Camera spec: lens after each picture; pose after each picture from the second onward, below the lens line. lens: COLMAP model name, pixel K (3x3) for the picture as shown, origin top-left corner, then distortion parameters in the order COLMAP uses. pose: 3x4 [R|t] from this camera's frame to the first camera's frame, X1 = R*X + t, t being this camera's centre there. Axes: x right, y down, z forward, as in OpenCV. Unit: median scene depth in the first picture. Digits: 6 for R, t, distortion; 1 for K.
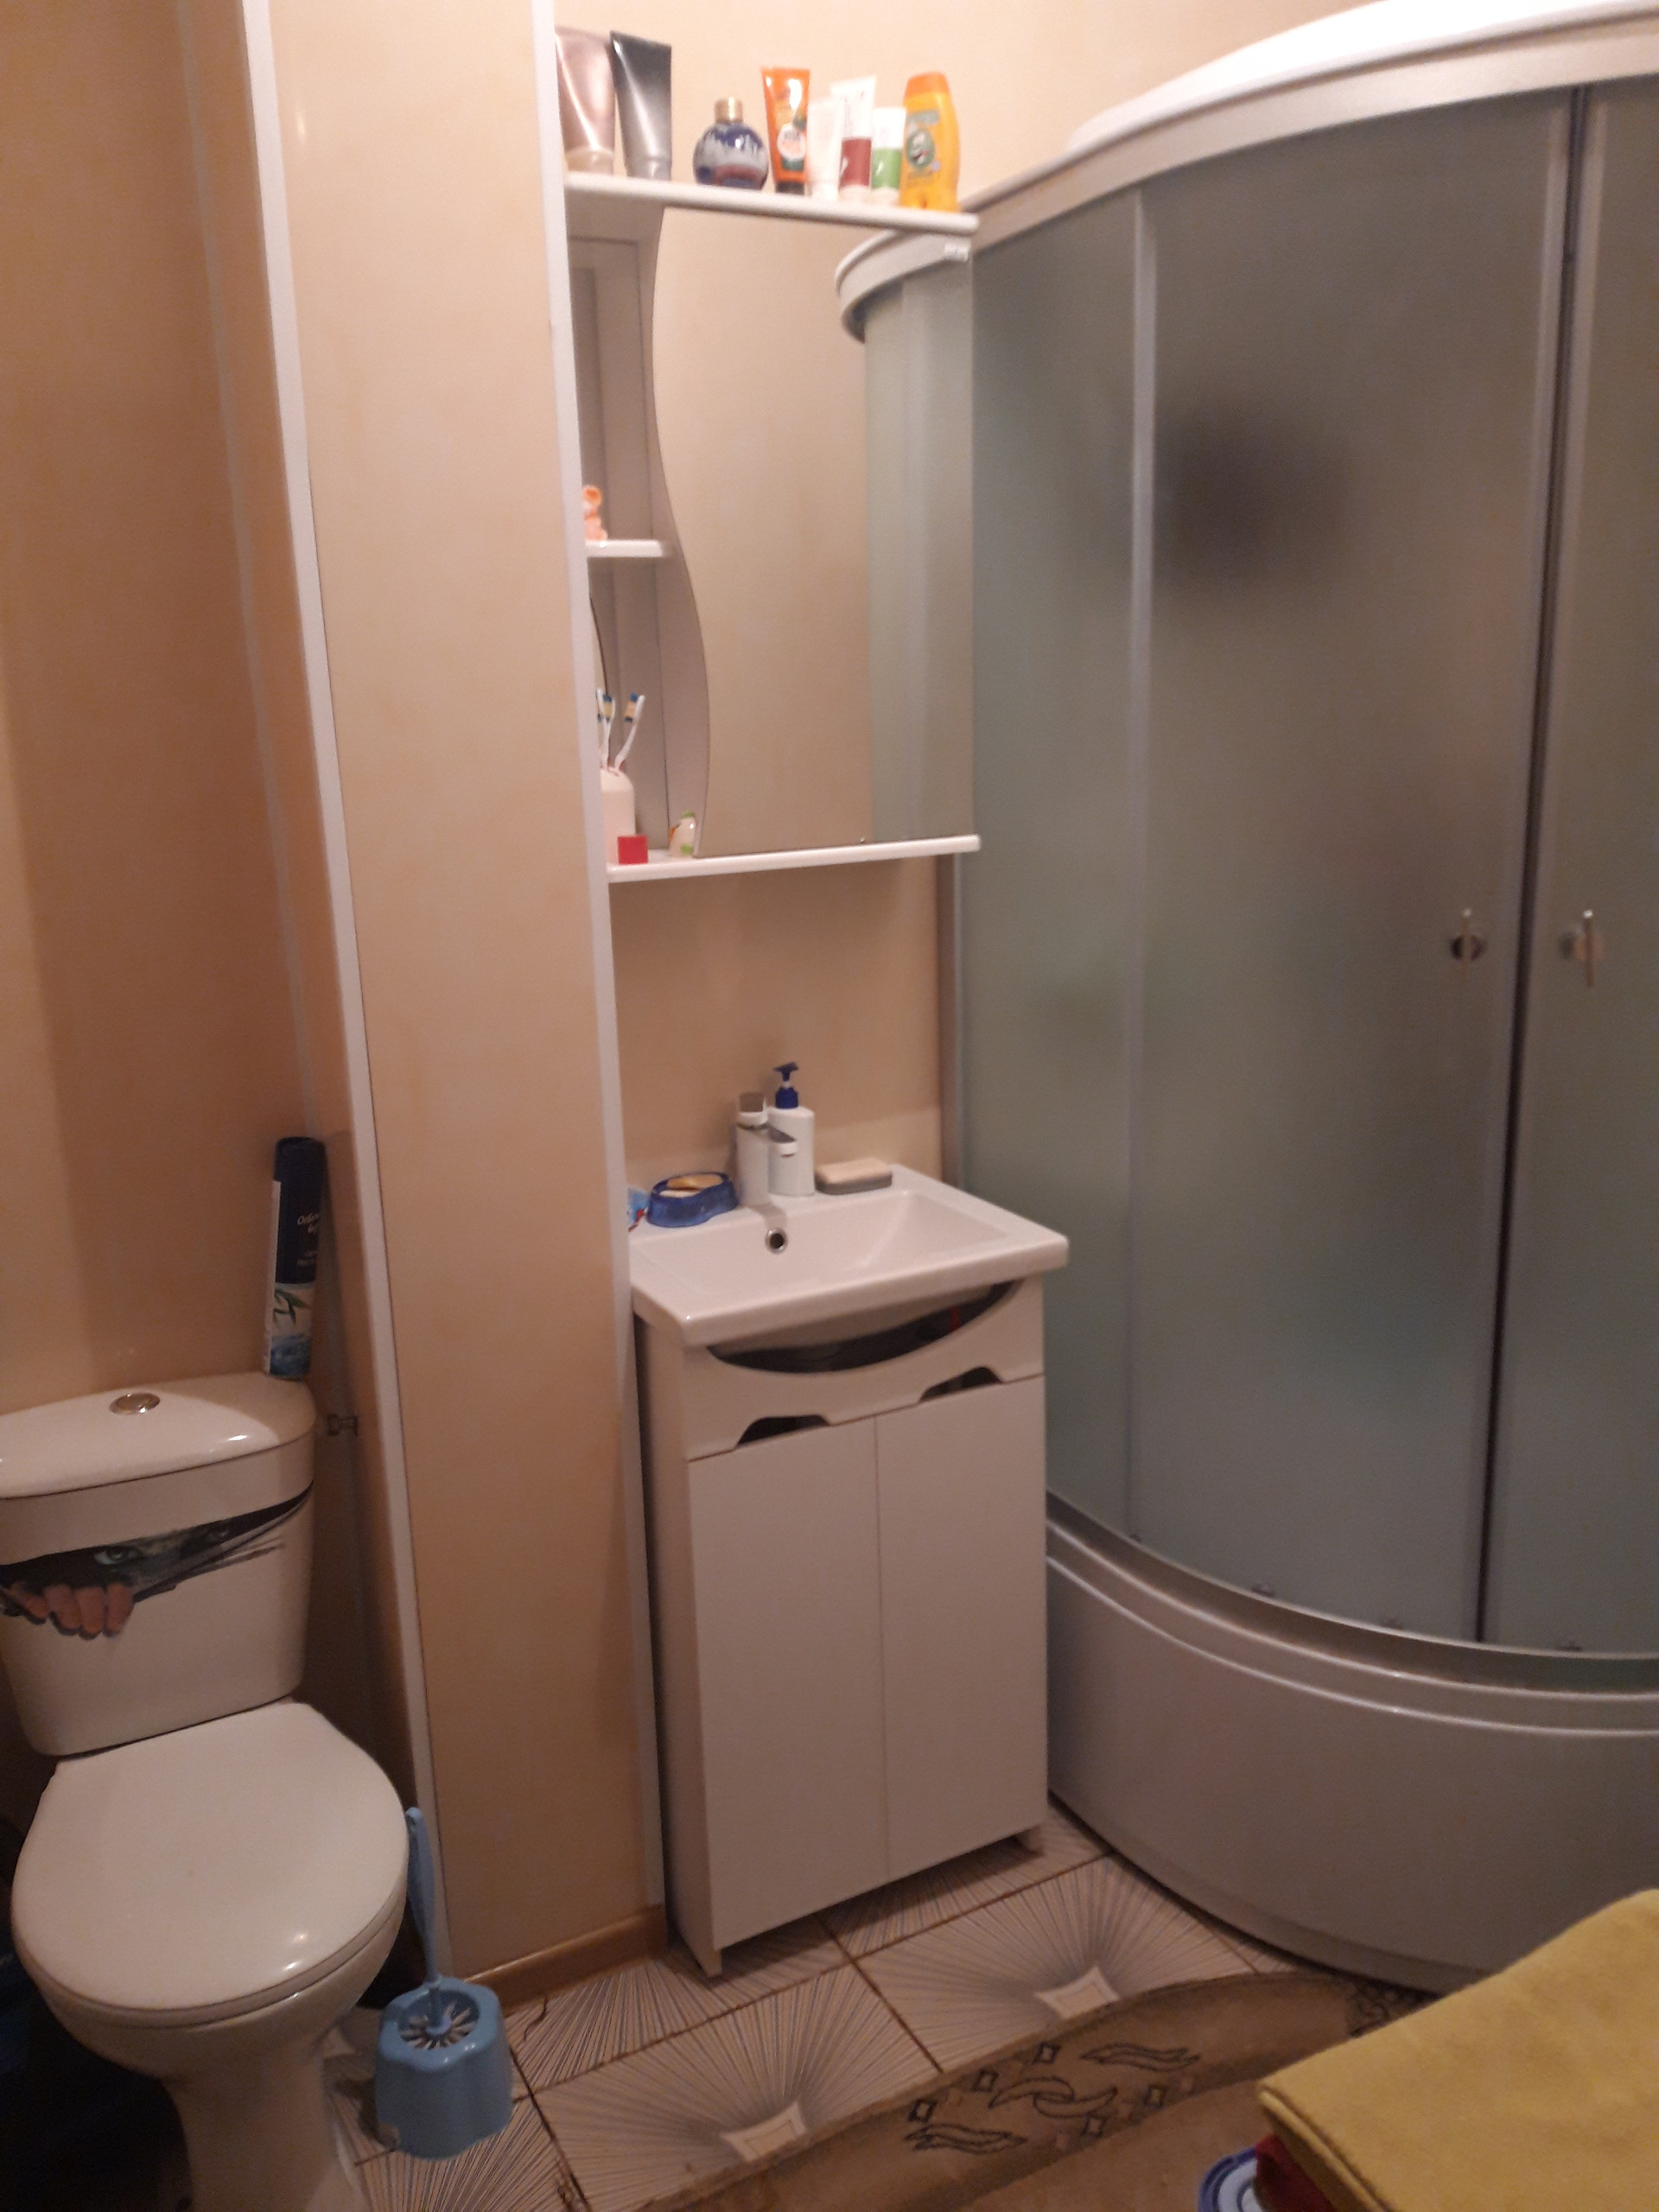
lens RADIAL K [[1712.2, 0, 828.7], [0, 1712.2, 1107.1], [0, 0, 1]] dist [-0.006128, -0.024325]
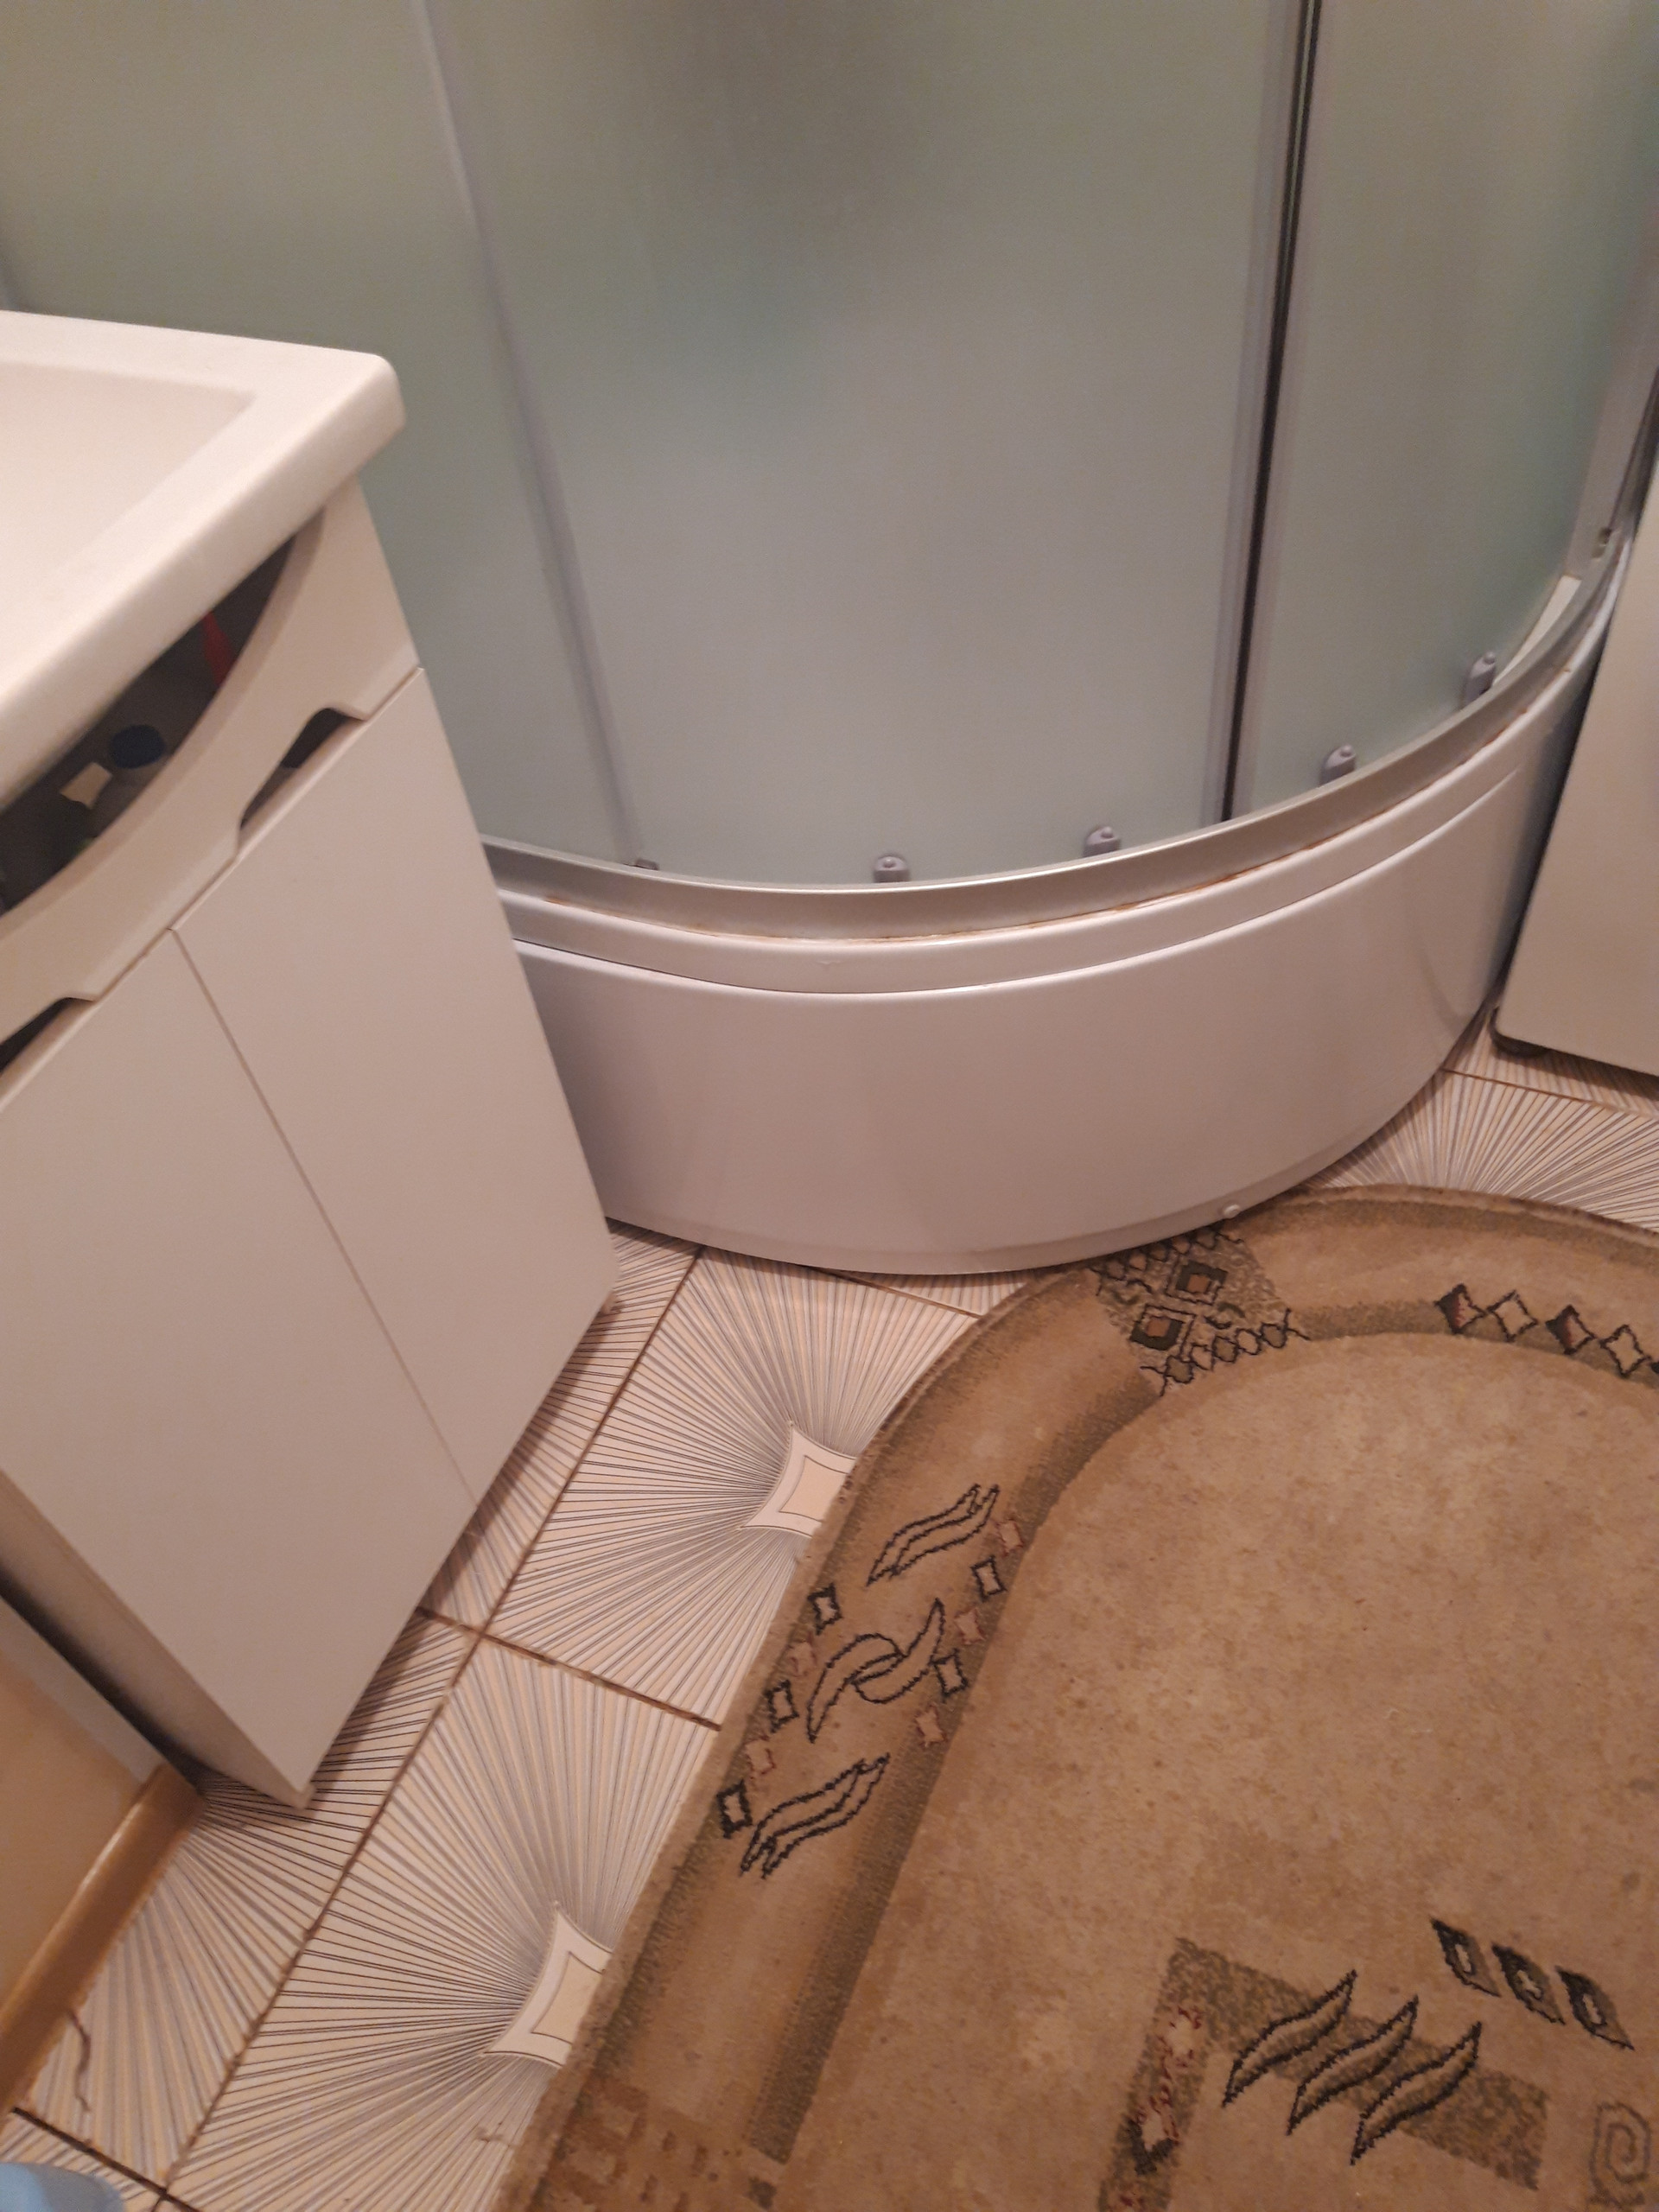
lens RADIAL K [[1712.2, 0, 834.9], [0, 1712.2, 1092.6], [0, 0, 1]] dist [-0.006128, -0.024325]
pose [[0.782984, -0.491087, 0.381799, -0.029654], [0.202233, 0.781406, 0.590345, -0.011174], [-0.588250, -0.385018, 0.711142, 0.584323]]
